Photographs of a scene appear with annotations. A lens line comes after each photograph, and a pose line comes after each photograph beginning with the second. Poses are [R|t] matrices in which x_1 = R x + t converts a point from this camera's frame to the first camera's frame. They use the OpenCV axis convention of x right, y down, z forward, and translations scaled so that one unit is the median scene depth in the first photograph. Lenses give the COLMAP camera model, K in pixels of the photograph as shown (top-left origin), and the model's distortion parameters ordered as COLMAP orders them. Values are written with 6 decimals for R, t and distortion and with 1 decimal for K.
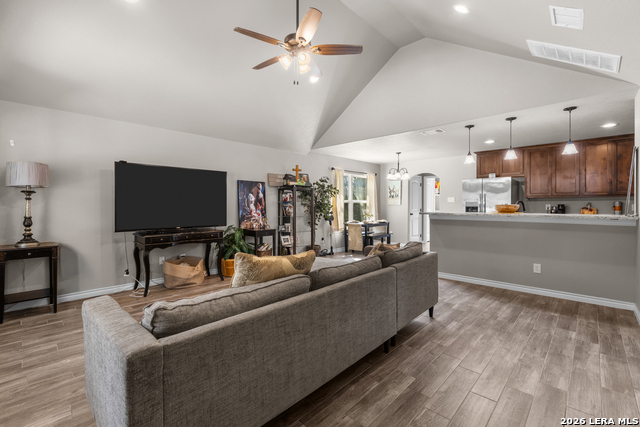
lens RADIAL K [[286.4, 0, 316.1], [0, 286.4, 207.7], [0, 0, 1]] dist [0.001003, -0.000449]
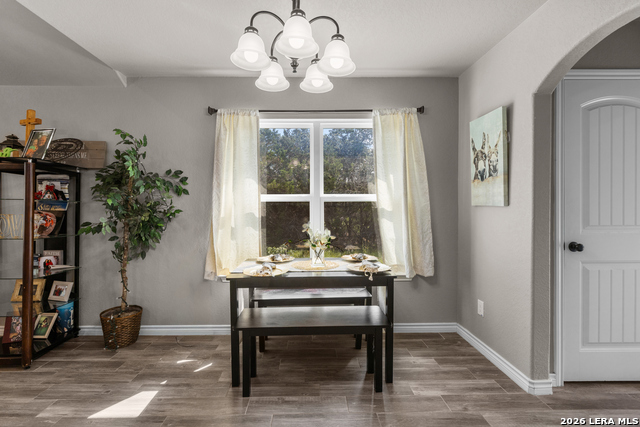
lens RADIAL K [[286.4, 0, 316.7], [0, 286.4, 209.8], [0, 0, 1]] dist [0.001003, -0.000449]
pose [[0.700122, 0.001520, -0.714022, 0.537975], [-0.002716, 0.999996, -0.000534, -0.009099], [0.714018, 0.002314, 0.700124, 1.071002]]
